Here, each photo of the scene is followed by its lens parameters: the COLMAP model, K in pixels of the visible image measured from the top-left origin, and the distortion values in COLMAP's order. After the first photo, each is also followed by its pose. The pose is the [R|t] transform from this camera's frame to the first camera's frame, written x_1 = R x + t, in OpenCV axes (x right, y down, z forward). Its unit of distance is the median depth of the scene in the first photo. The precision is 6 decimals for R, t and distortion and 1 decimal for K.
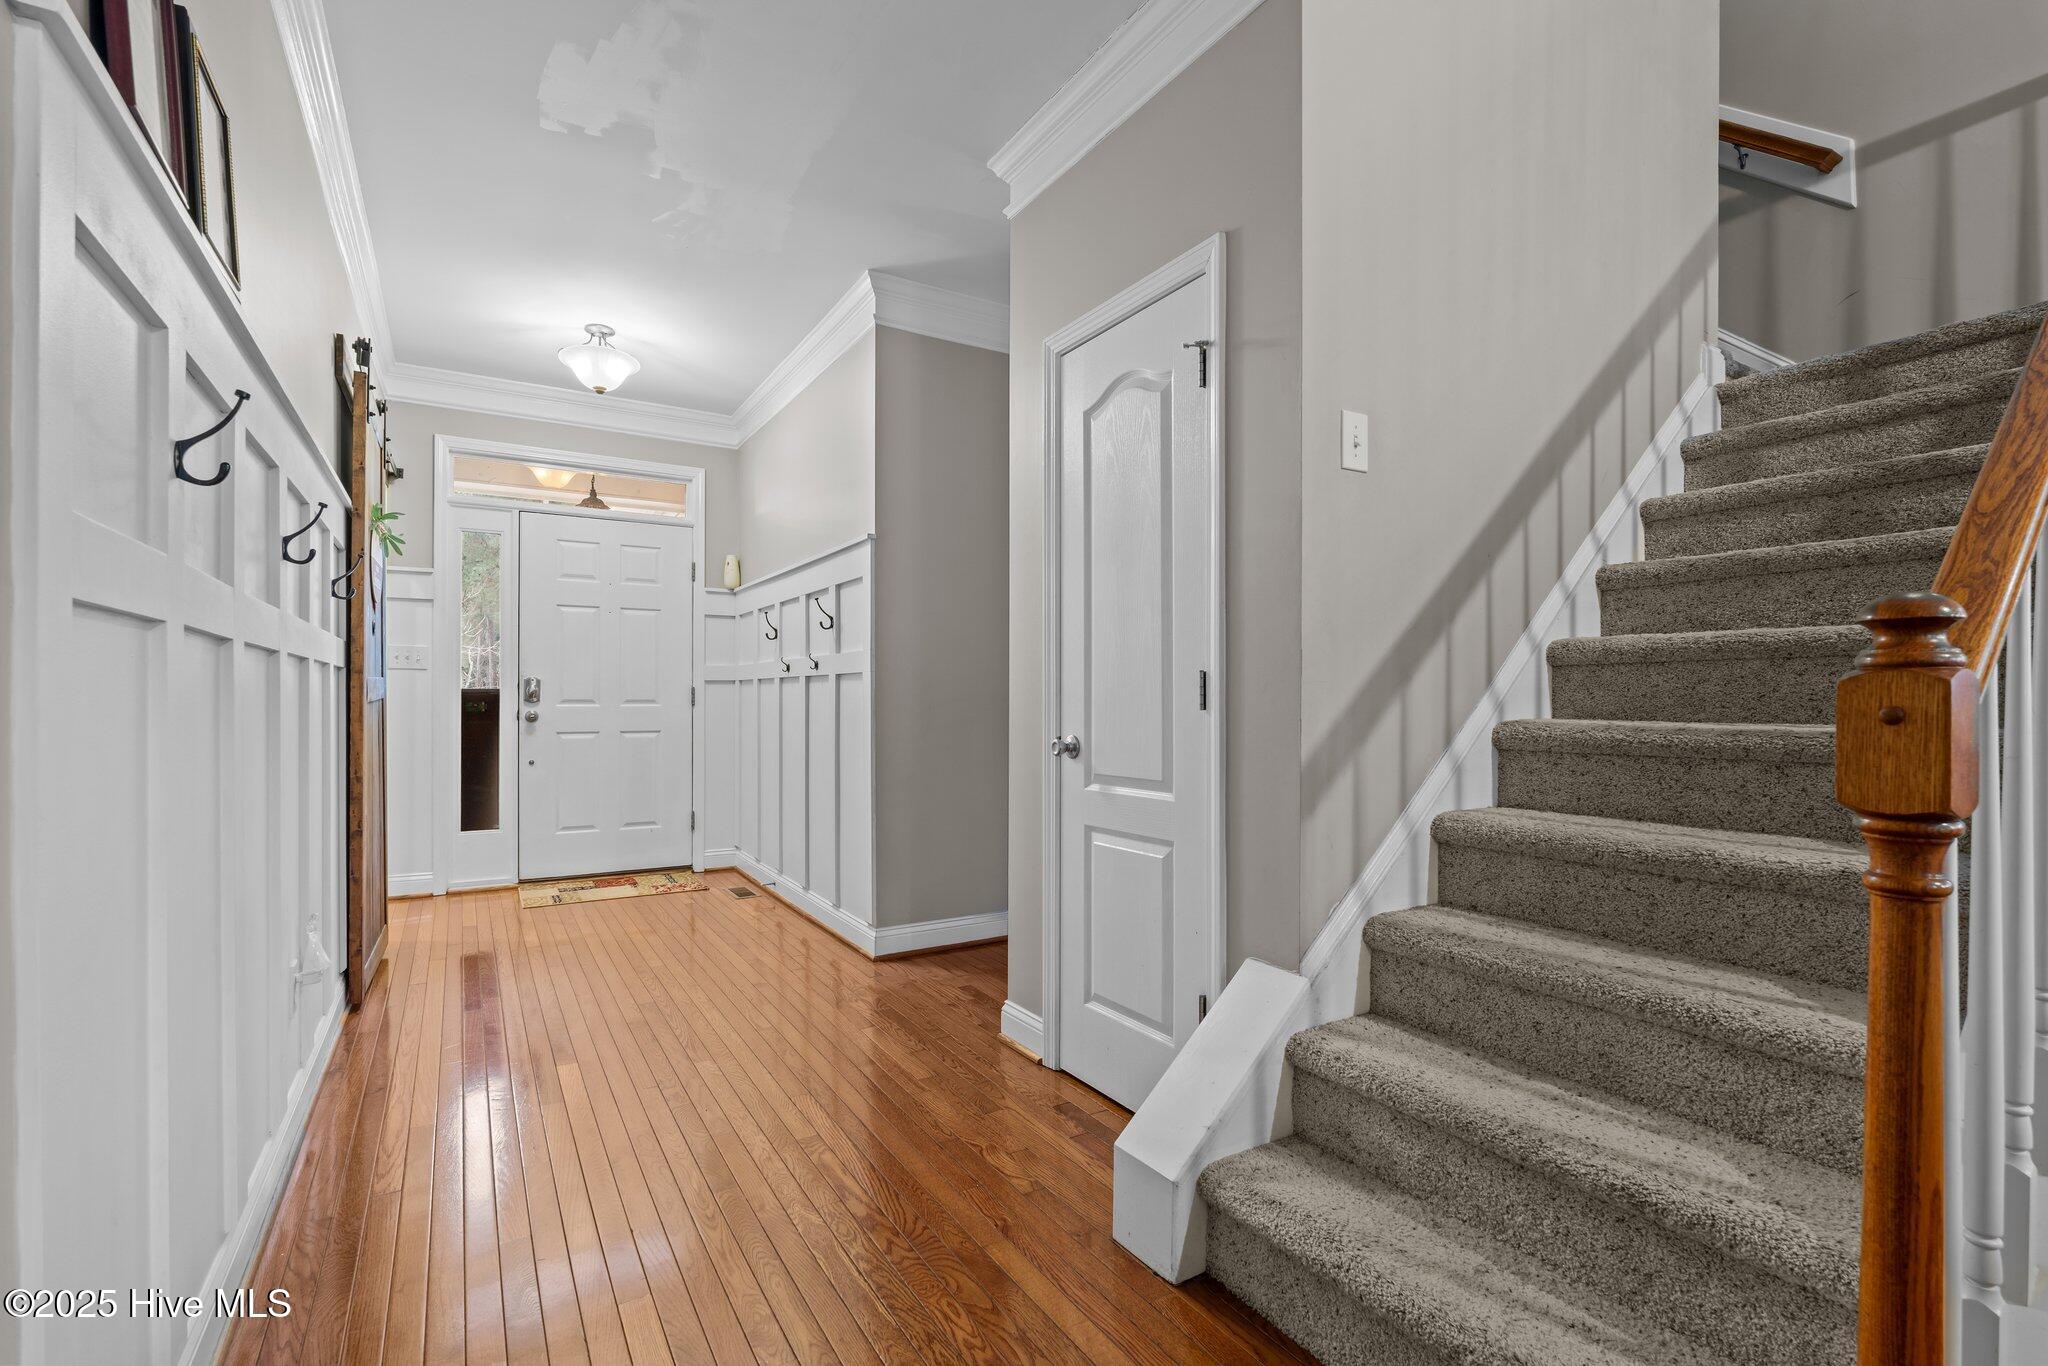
lens RADIAL K [[912.0, 0, 1024.1], [0, 912.0, 691.4], [0, 0, 1]] dist [-0.004587, -0.000546]
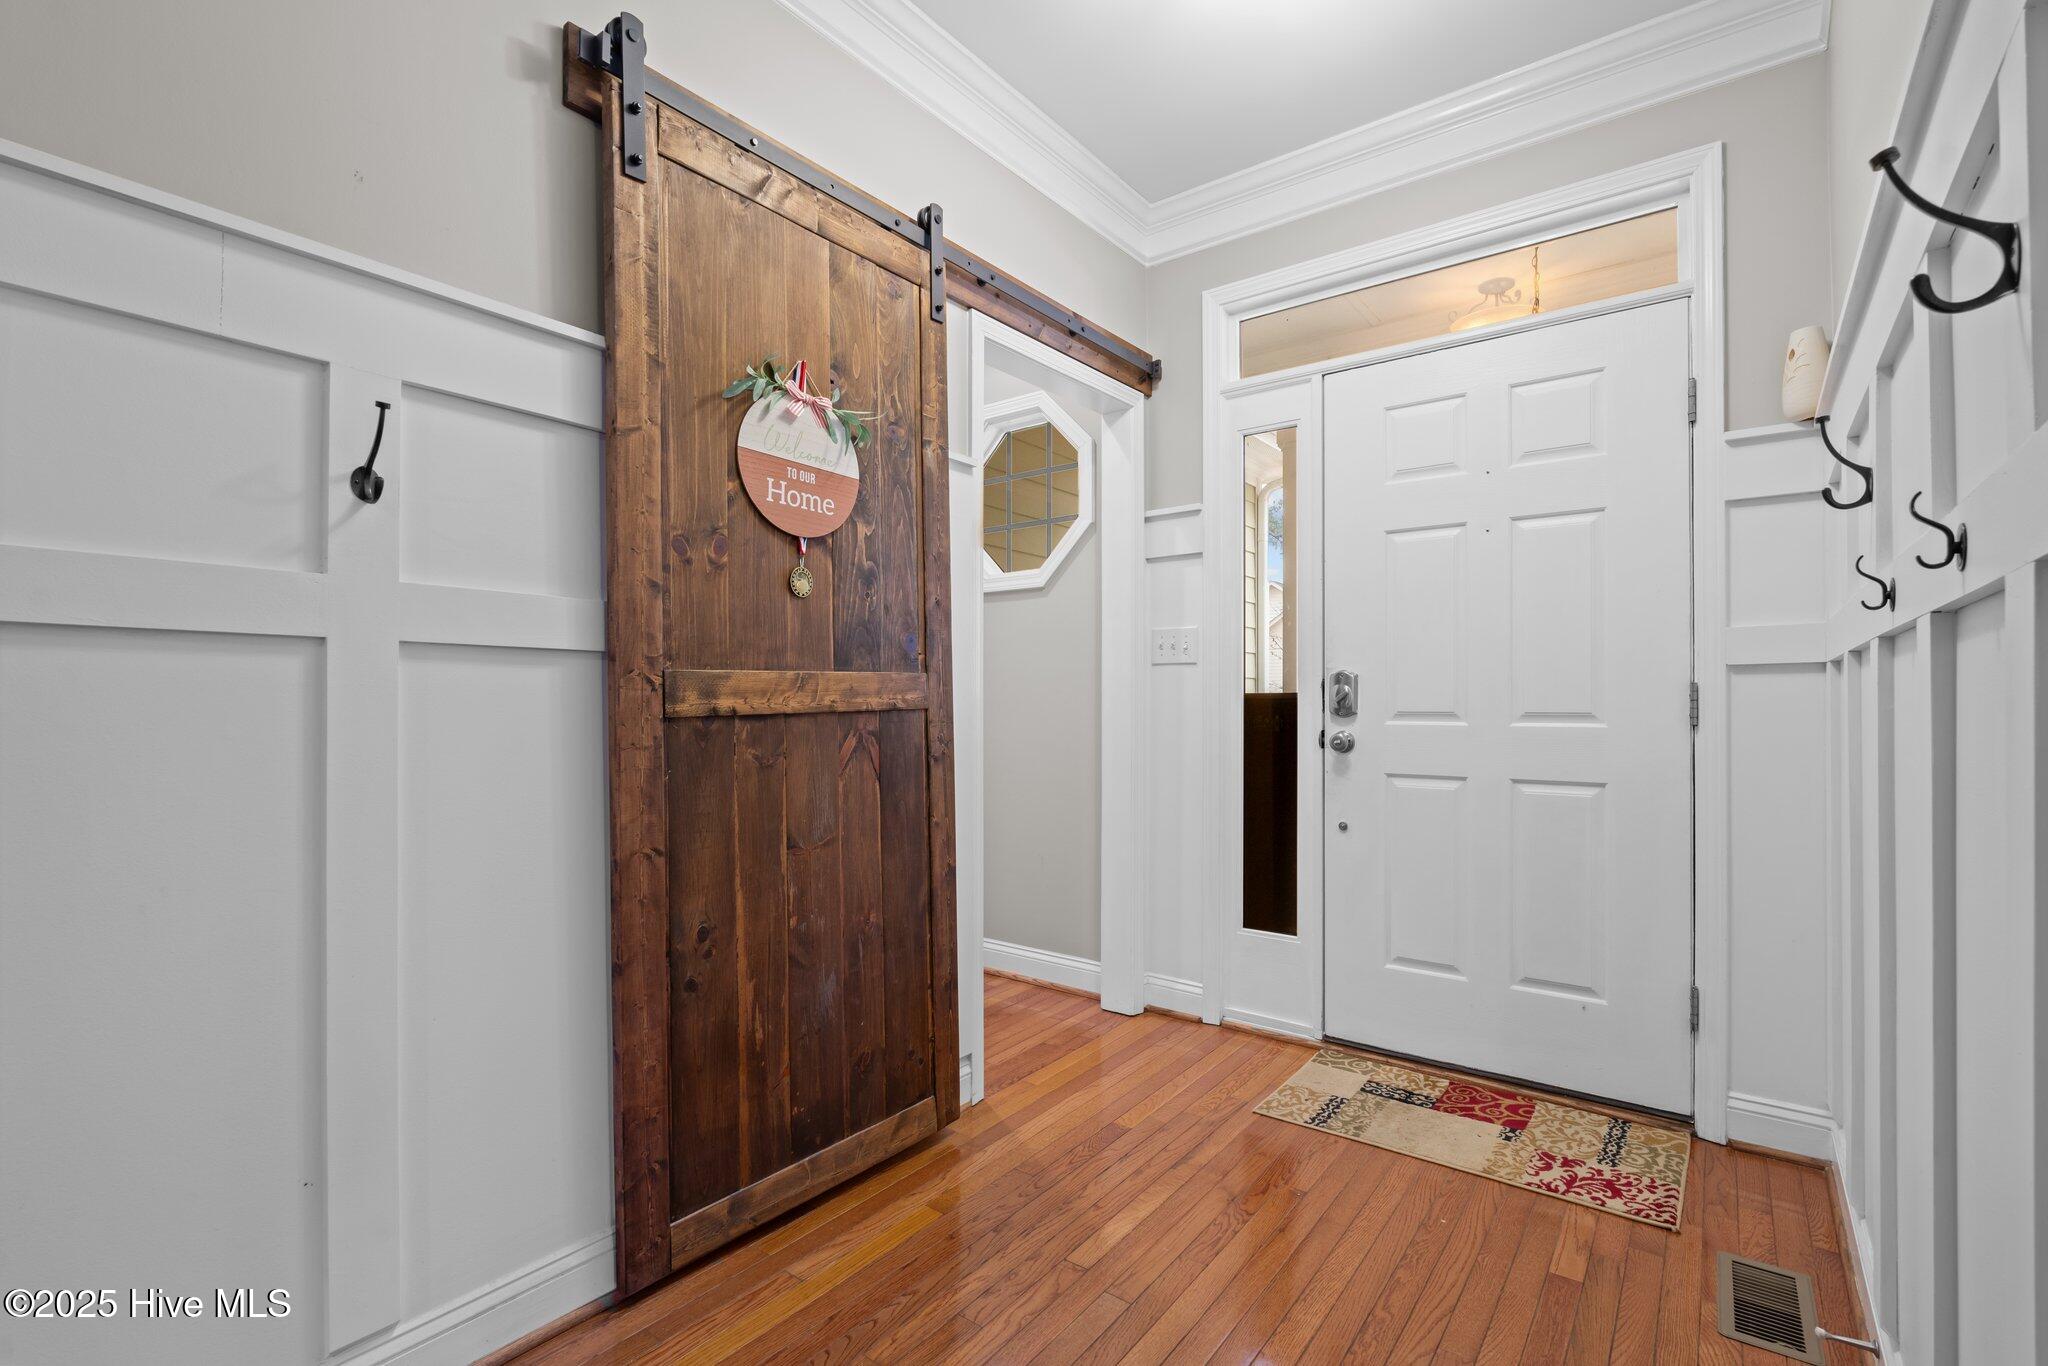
lens RADIAL K [[912.0, 0, 1029.2], [0, 912.0, 696.2], [0, 0, 1]] dist [-0.004587, -0.000546]
pose [[0.355398, -0.012632, -0.934630, -0.095600], [0.004393, 0.999920, -0.011844, 0.005715], [0.934705, 0.000104, 0.355426, 0.630712]]
